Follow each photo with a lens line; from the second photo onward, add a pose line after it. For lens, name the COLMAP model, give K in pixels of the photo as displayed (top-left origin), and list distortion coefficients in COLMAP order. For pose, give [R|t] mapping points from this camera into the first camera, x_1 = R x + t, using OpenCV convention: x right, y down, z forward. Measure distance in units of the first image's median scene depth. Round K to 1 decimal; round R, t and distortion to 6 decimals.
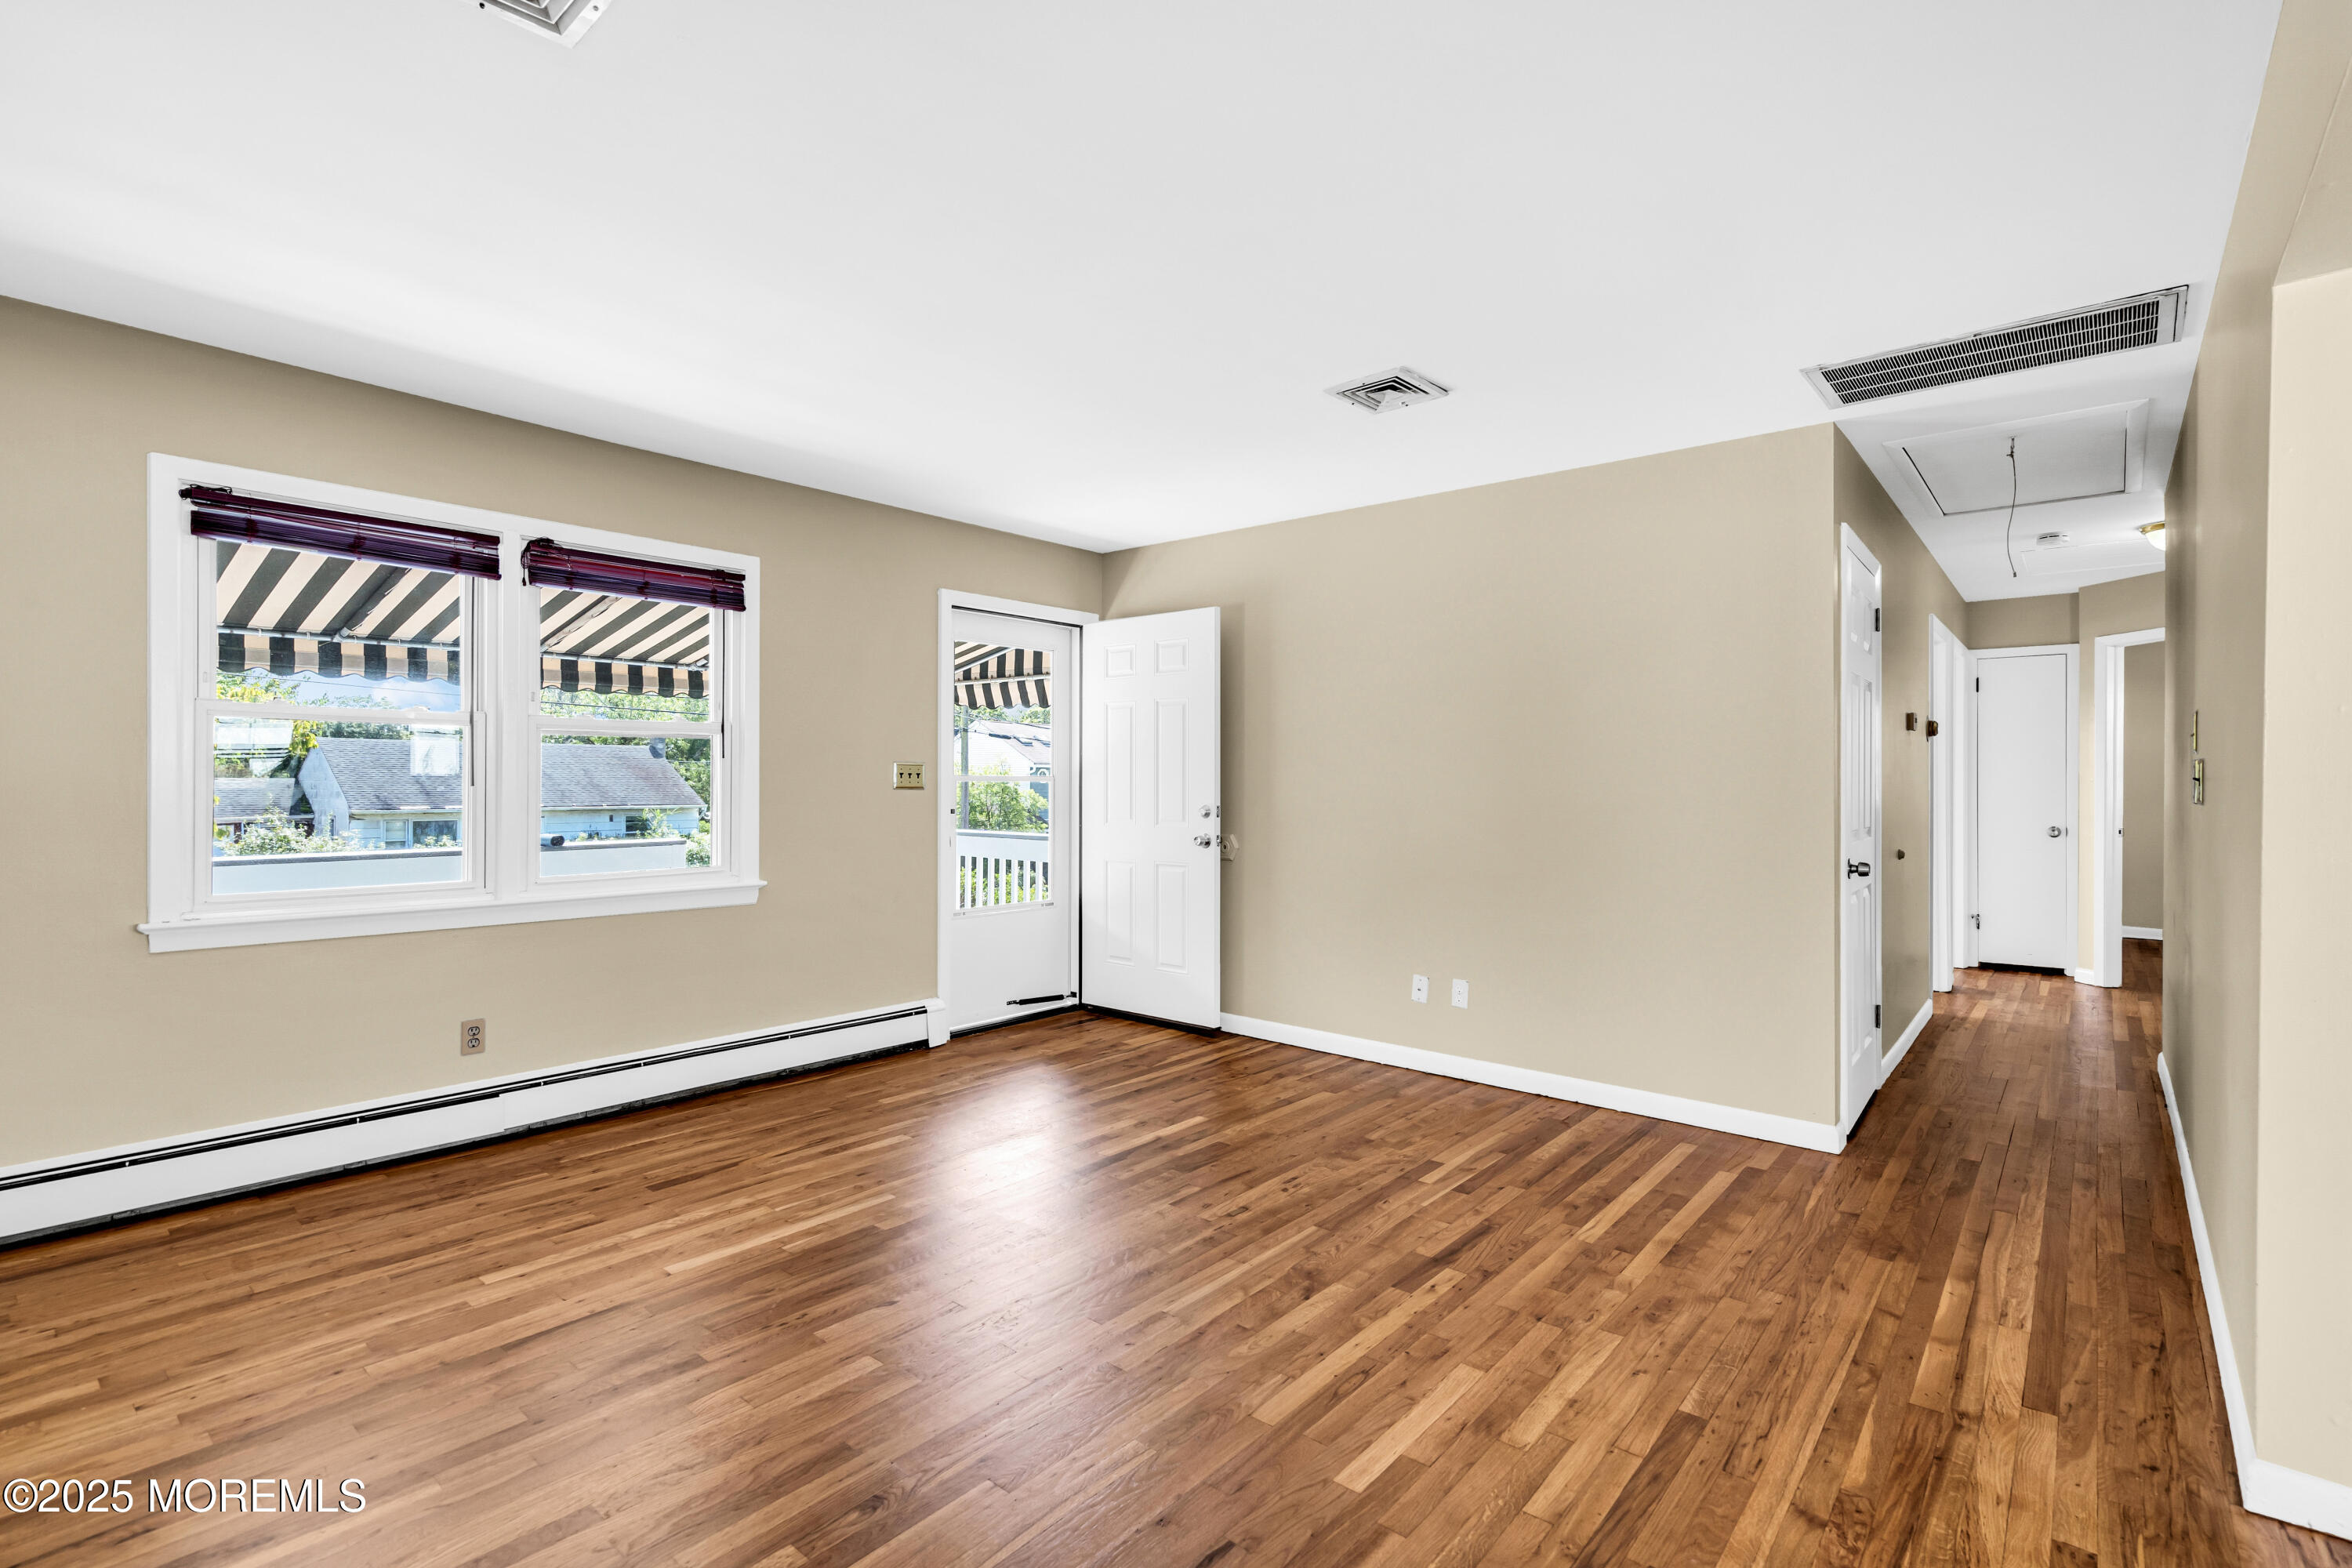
lens RADIAL K [[1084.8, 0, 1176.9], [0, 1084.8, 777.1], [0, 0, 1]] dist [-0.003808, 0.000015]
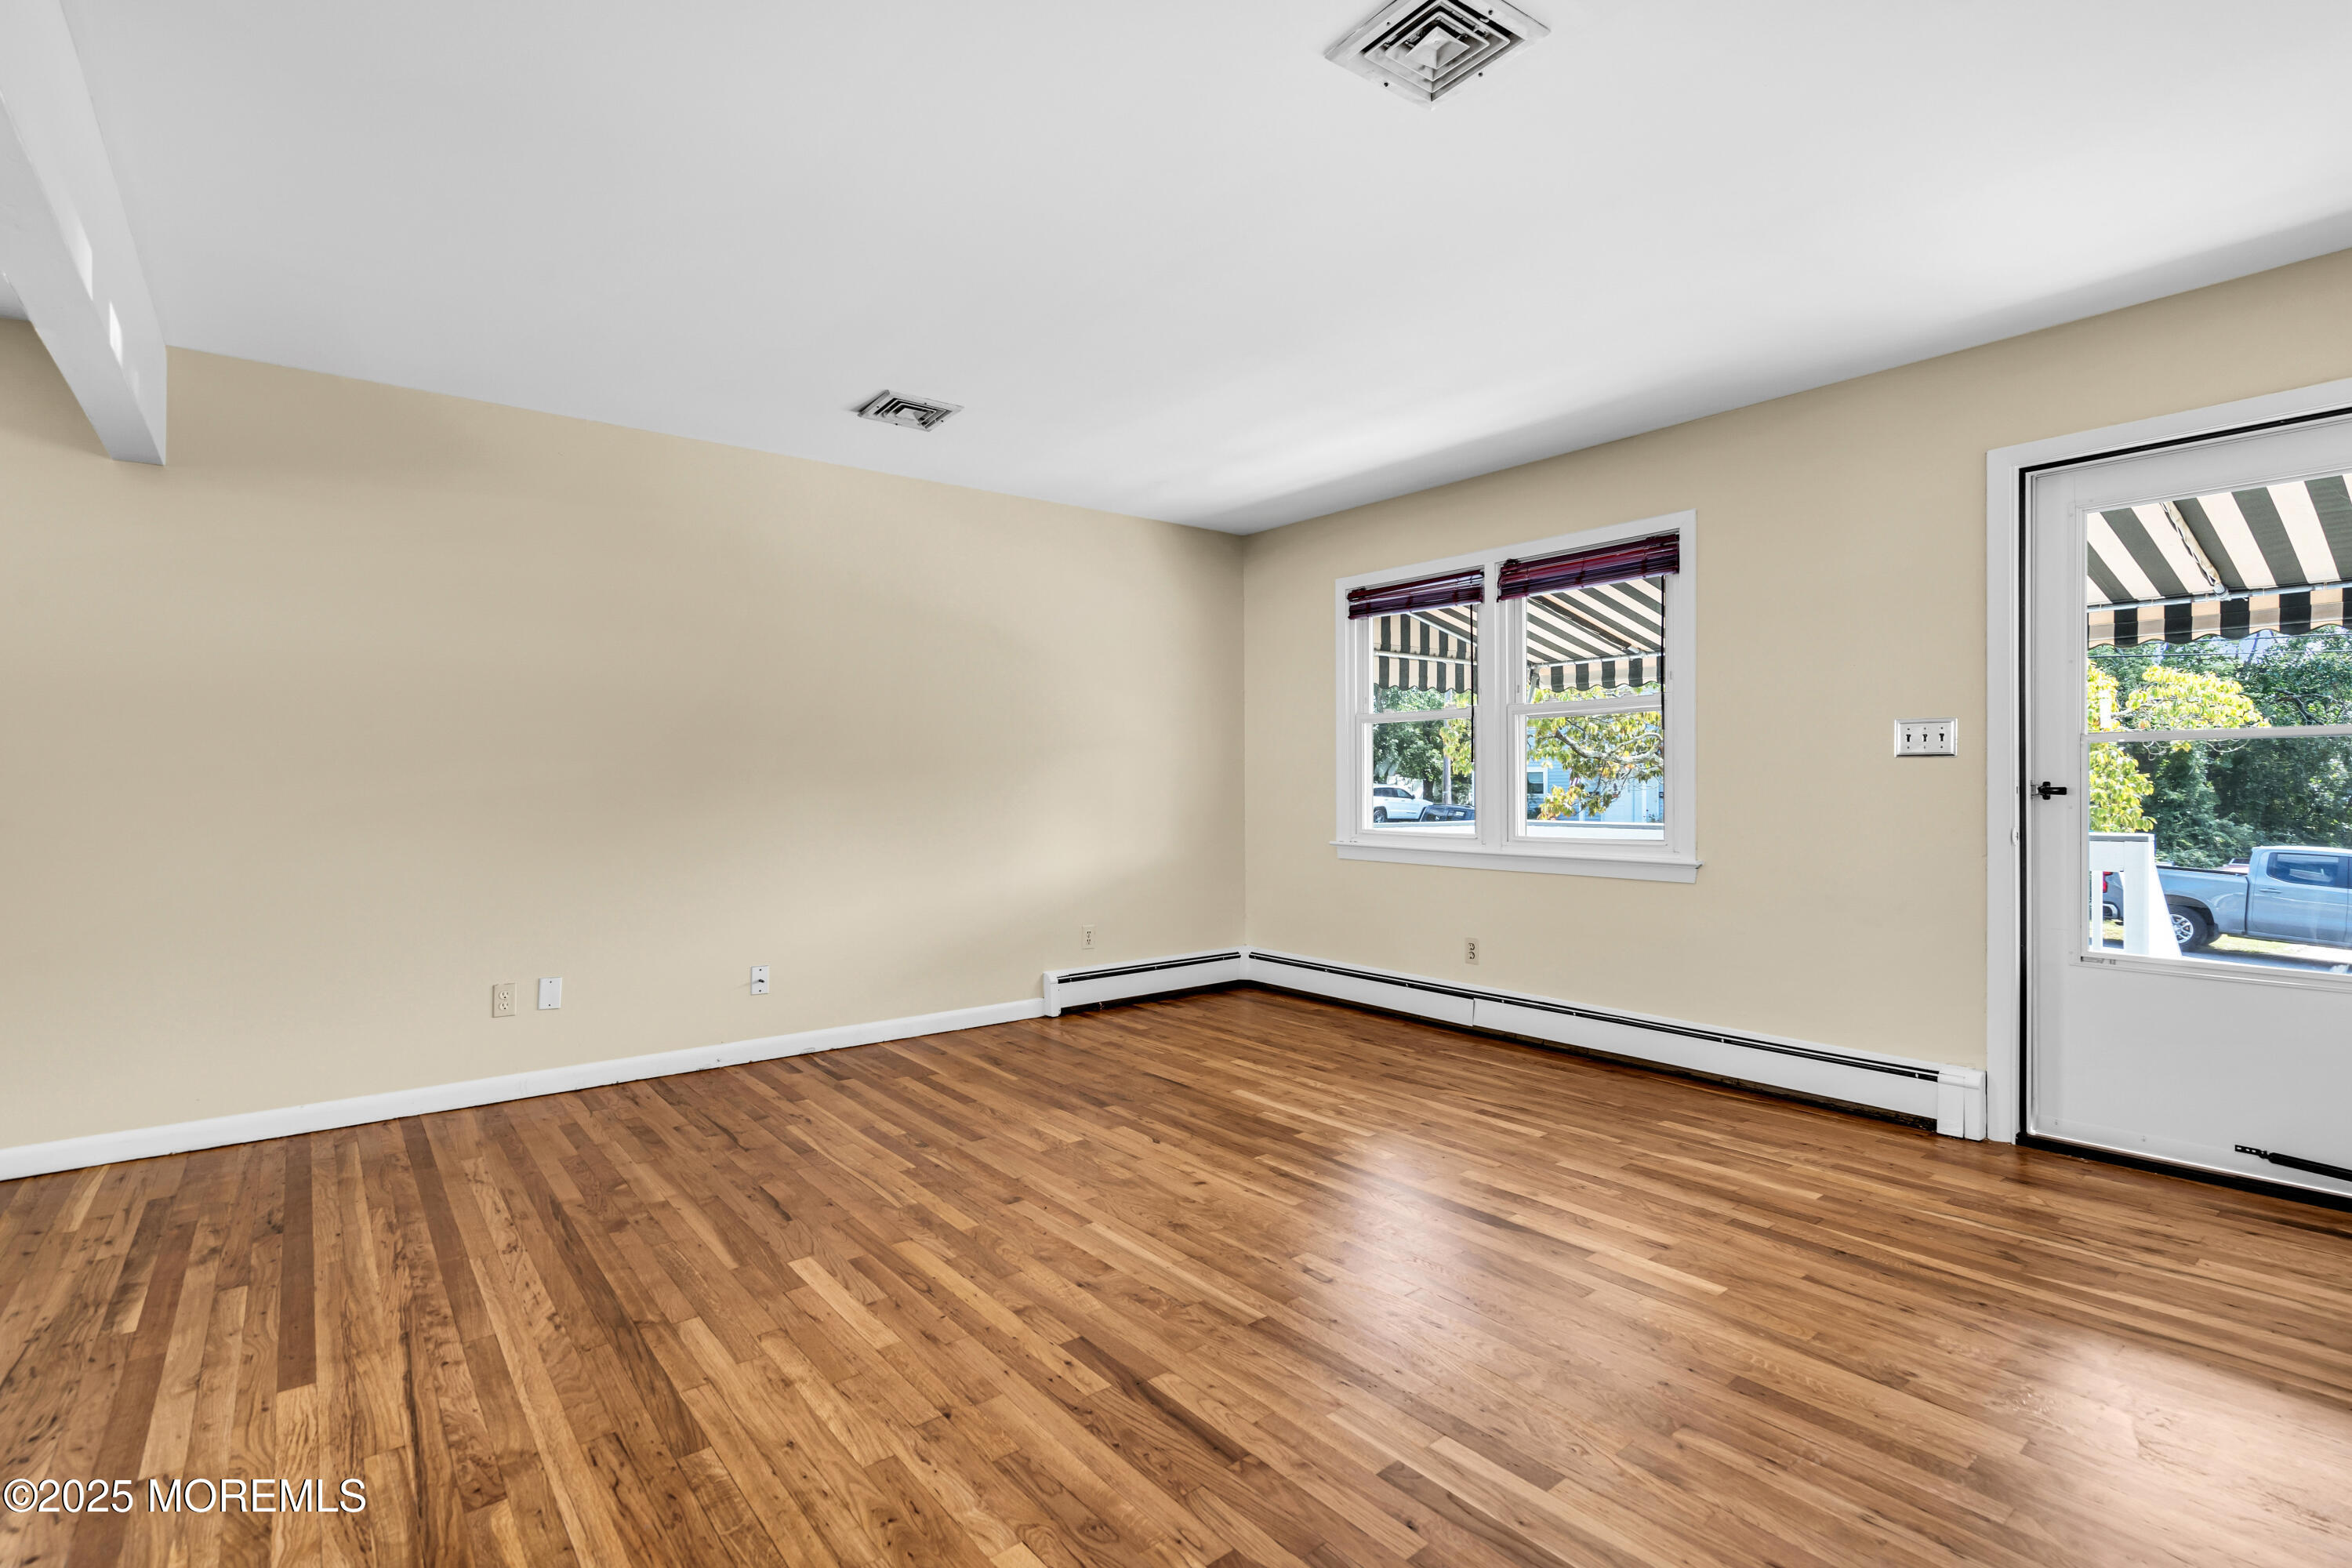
lens RADIAL K [[1084.8, 0, 1182.1], [0, 1084.8, 796.7], [0, 0, 1]] dist [-0.003808, 0.000015]
pose [[-0.179536, 0.008207, -0.983717, 0.856186], [0.007158, 0.999950, 0.007036, 0.045662], [0.983725, -0.005778, -0.179586, 1.055933]]
